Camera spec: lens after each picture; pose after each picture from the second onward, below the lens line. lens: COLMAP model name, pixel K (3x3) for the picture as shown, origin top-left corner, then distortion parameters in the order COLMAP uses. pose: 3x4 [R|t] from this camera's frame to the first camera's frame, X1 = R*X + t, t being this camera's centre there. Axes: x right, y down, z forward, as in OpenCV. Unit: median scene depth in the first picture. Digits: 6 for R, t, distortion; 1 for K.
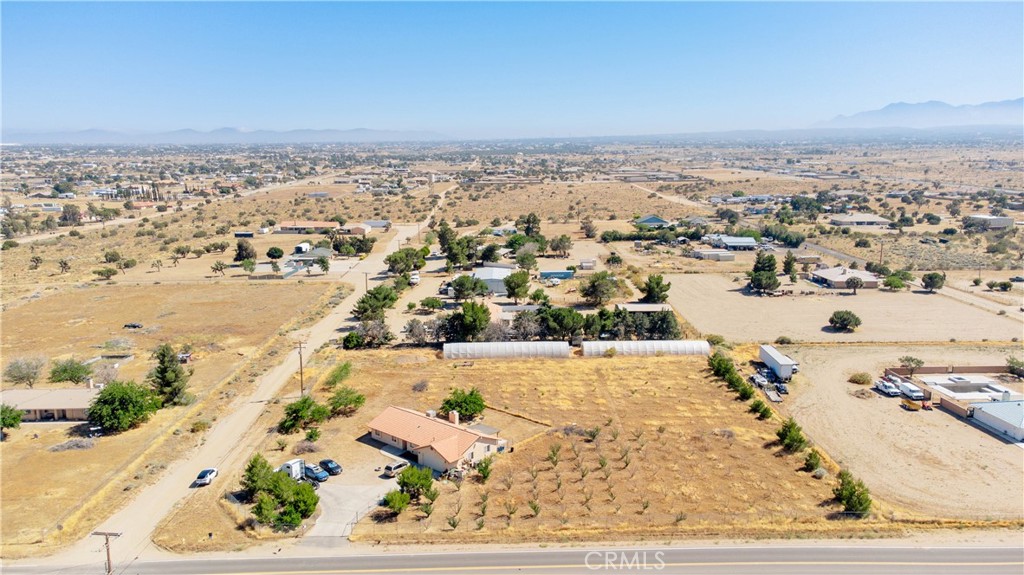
lens RADIAL K [[765.0, 0, 512.2], [0, 765.0, 292.0], [0, 0, 1]] dist [0.013917, 0.075611]
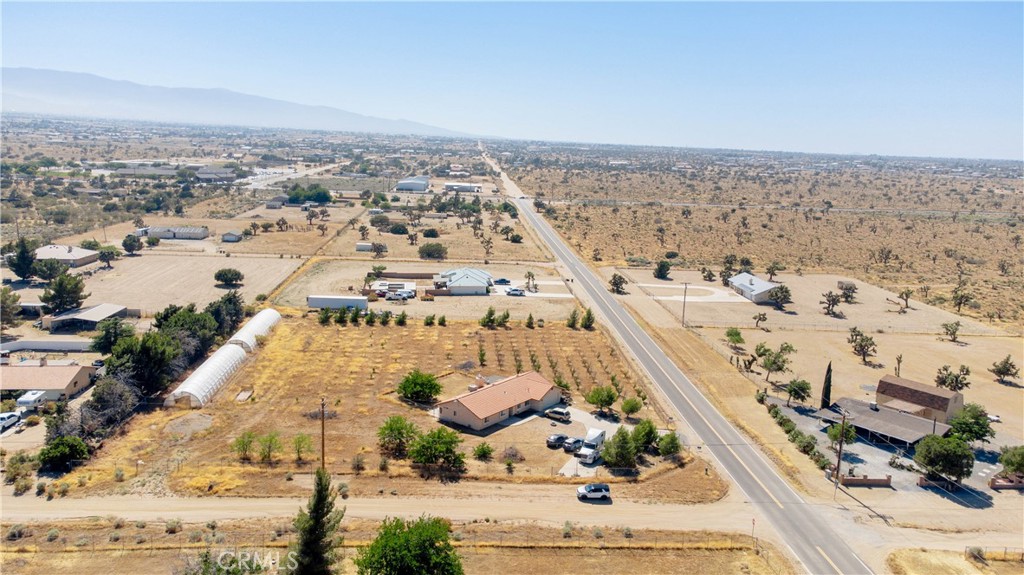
lens RADIAL K [[765.1, 0, 512.0], [0, 765.1, 287.5], [0, 0, 1]] dist [0.050782, -0.006580]
pose [[-0.055714, -0.190360, 0.980132, -0.918558], [0.158163, 0.967579, 0.196913, -0.138071], [-0.985840, 0.165991, -0.023800, 0.806571]]
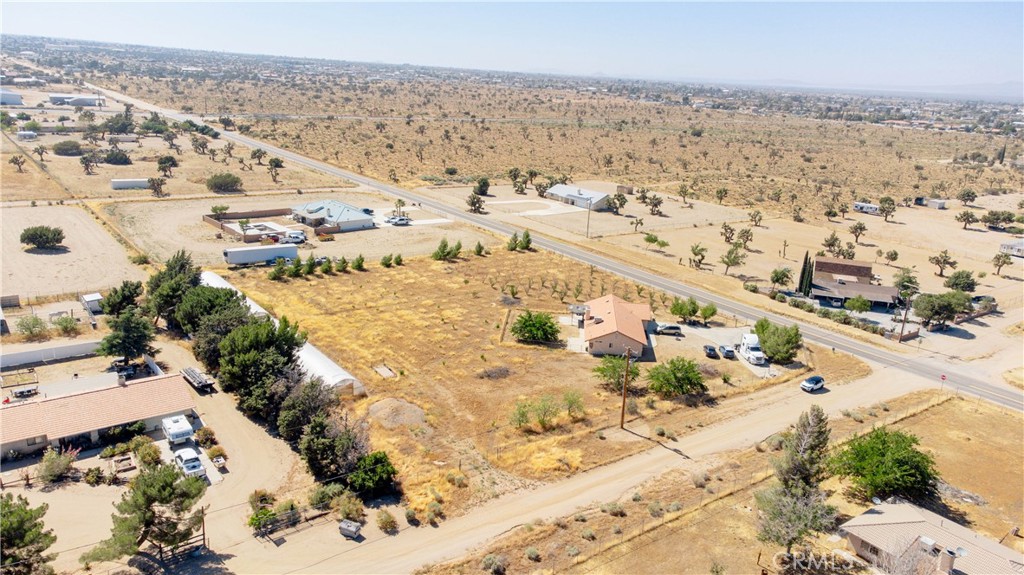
lens RADIAL K [[765.0, 0, 512.2], [0, 765.0, 292.0], [0, 0, 1]] dist [0.013917, 0.075611]
pose [[-0.593338, -0.256103, 0.763126, -0.684362], [0.103398, 0.915935, 0.387778, -0.238471], [-0.798285, 0.308990, -0.516978, 1.364667]]
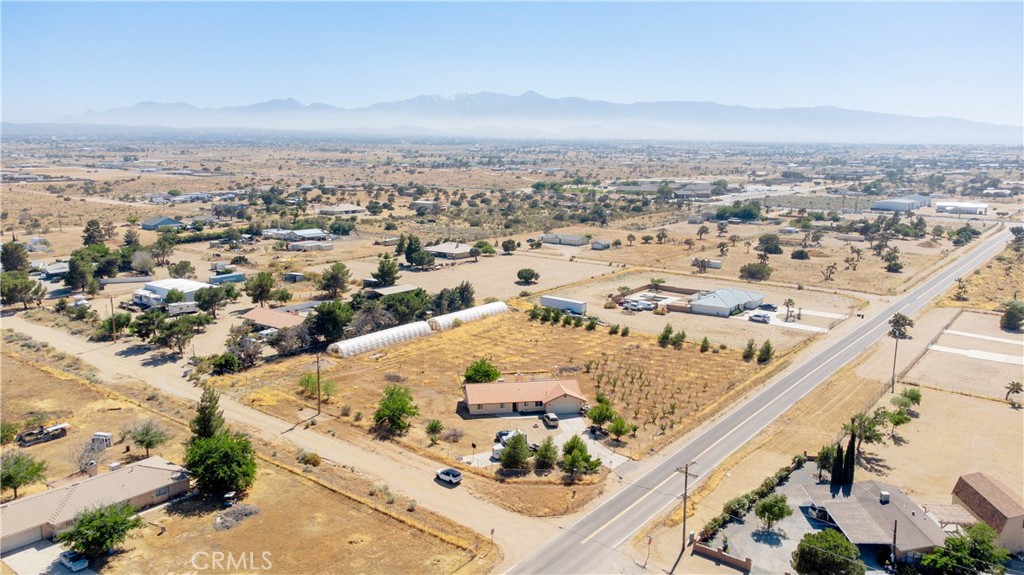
lens RADIAL K [[765.1, 0, 512.0], [0, 765.1, 287.5], [0, 0, 1]] dist [0.050782, -0.006580]
pose [[0.627703, -0.136455, 0.766400, -0.803720], [0.139611, 0.988288, 0.061616, -0.038410], [-0.765831, 0.068321, 0.639402, 0.214122]]
